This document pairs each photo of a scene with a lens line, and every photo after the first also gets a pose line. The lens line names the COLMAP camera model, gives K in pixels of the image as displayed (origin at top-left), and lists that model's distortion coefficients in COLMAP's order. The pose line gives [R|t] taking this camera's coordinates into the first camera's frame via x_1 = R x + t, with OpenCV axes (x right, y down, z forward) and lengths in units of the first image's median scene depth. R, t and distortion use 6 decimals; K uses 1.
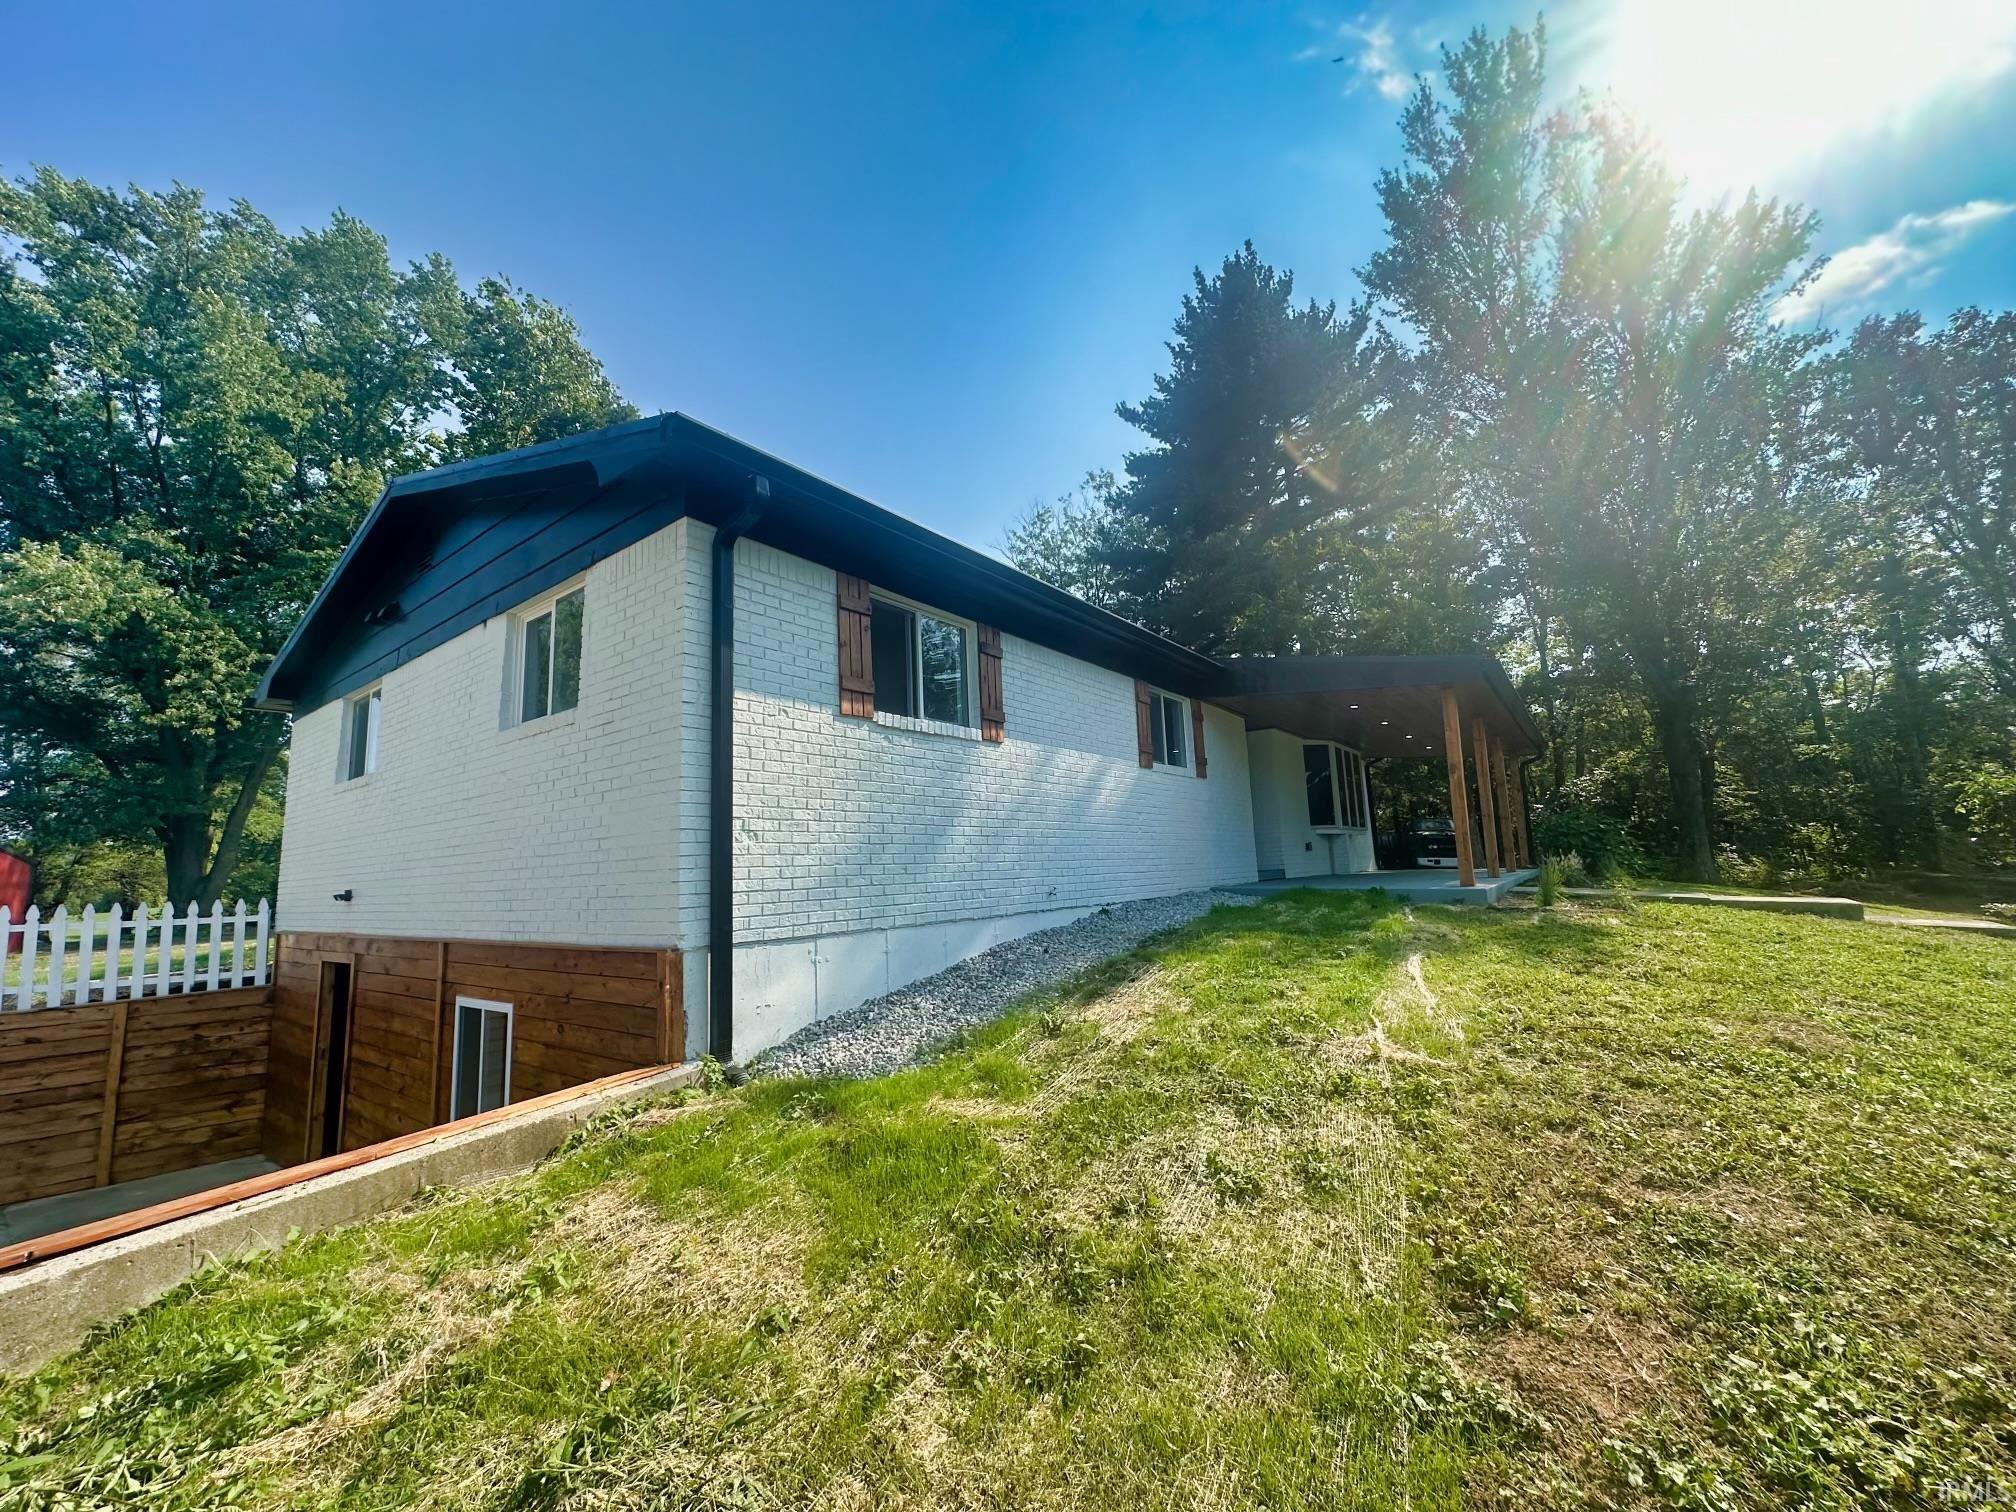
lens RADIAL K [[800.6, 0, 1013.9], [0, 800.6, 752.6], [0, 0, 1]] dist [-0.009957, 0.001191]
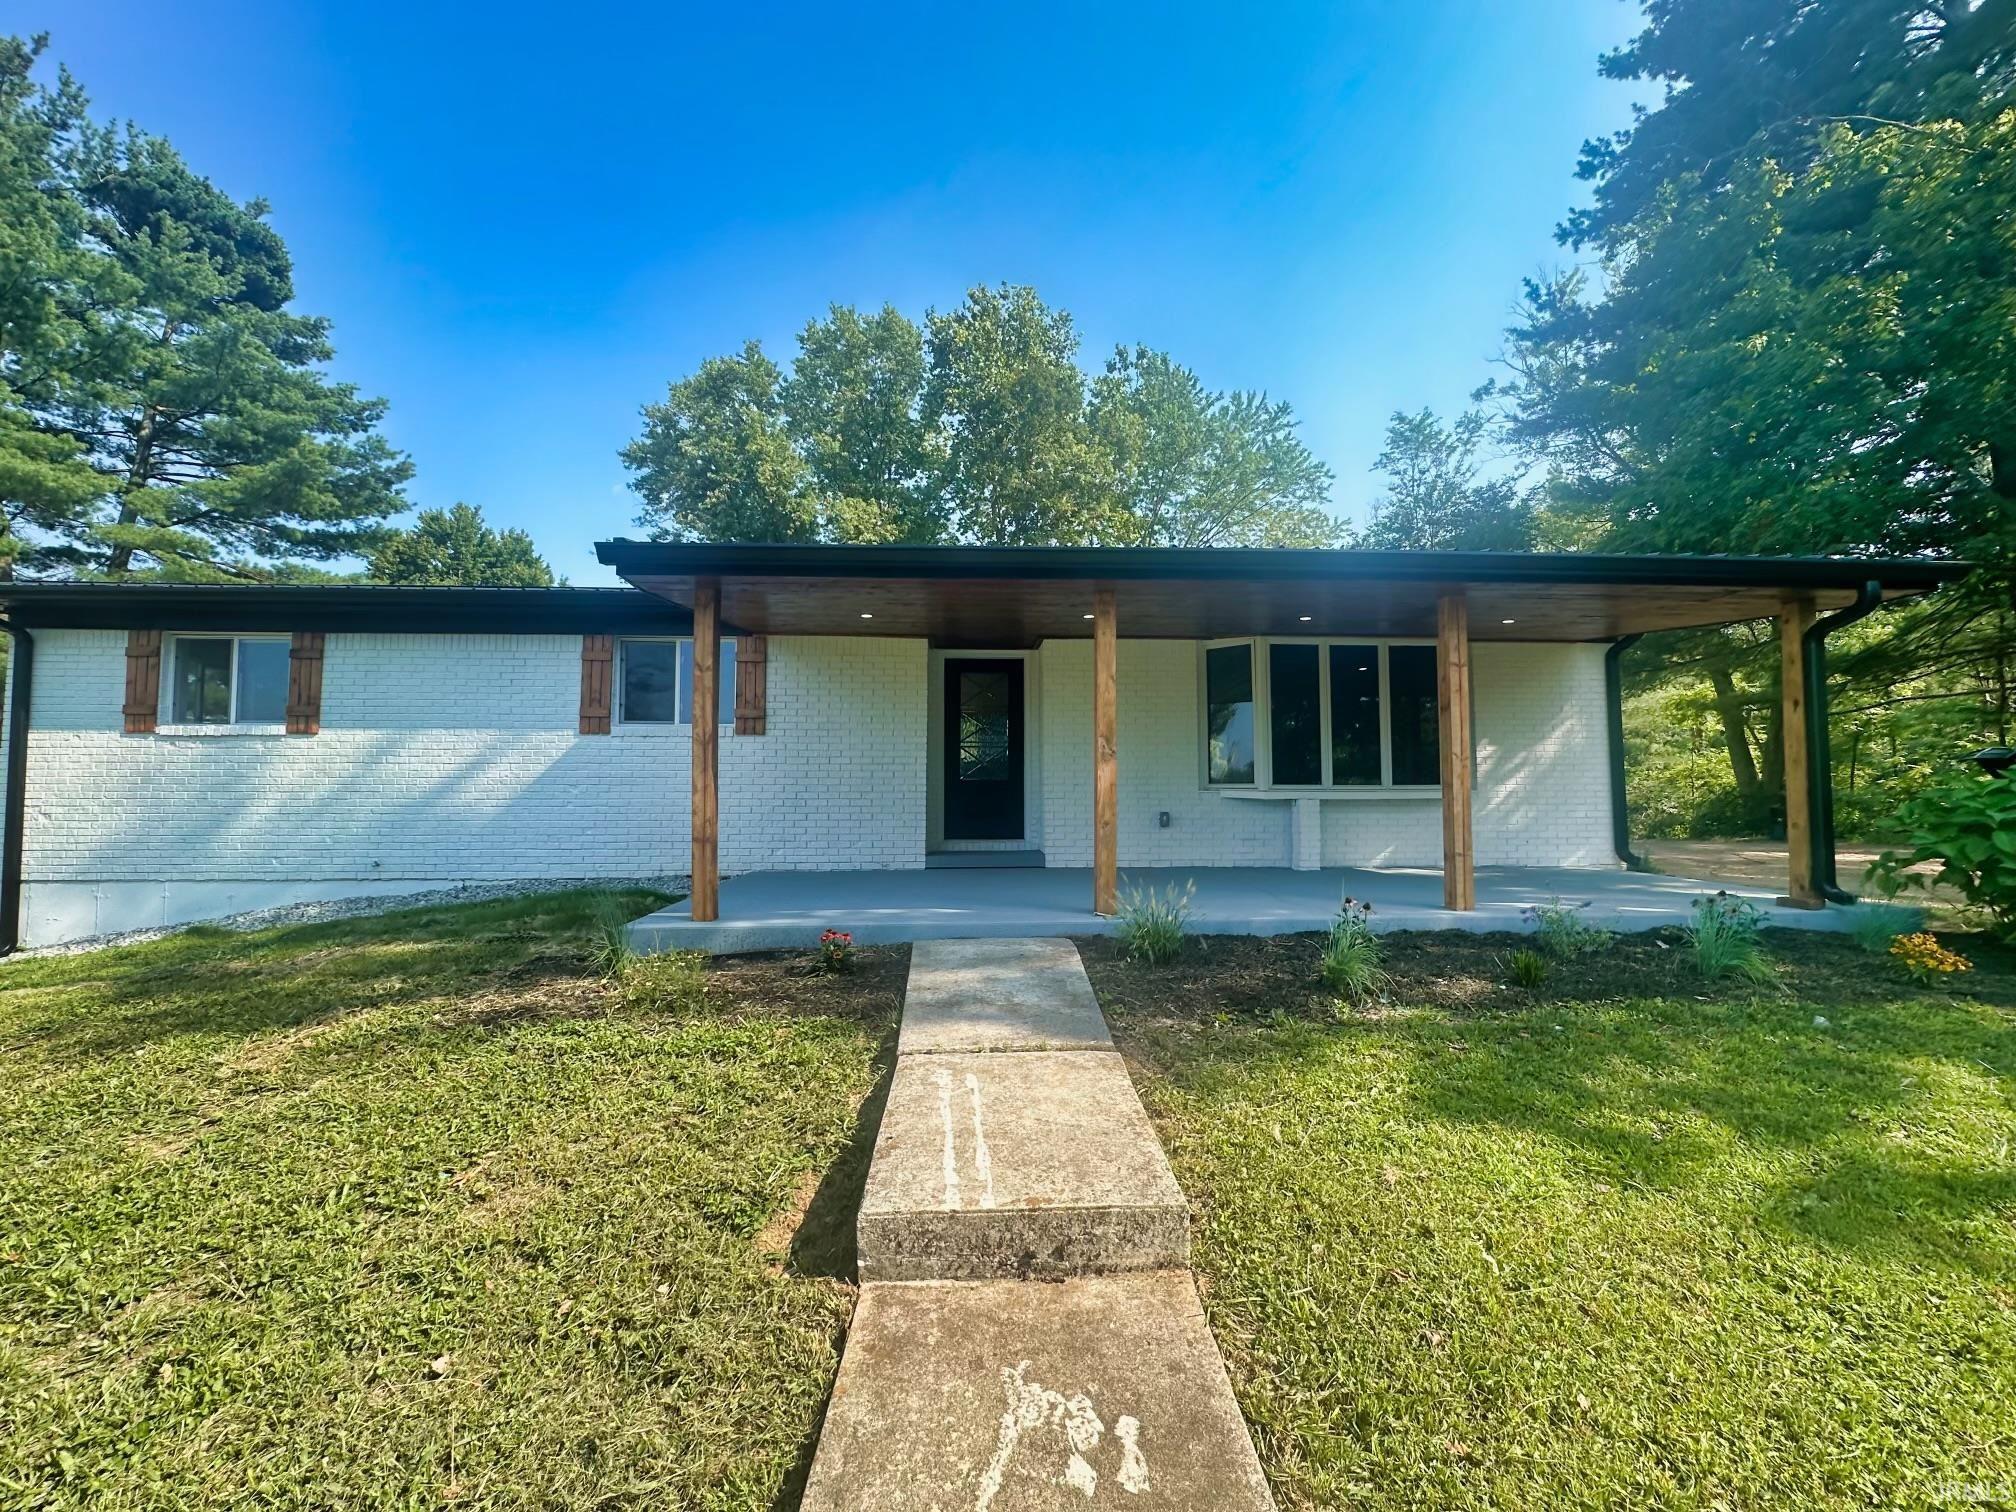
lens RADIAL K [[800.6, 0, 1015.9], [0, 800.6, 772.5], [0, 0, 1]] dist [-0.009957, 0.001191]
pose [[0.642851, 0.014625, -0.765852, 1.527964], [0.088096, 0.991772, 0.092887, 0.026621], [0.760909, -0.127181, 0.636273, 1.041722]]
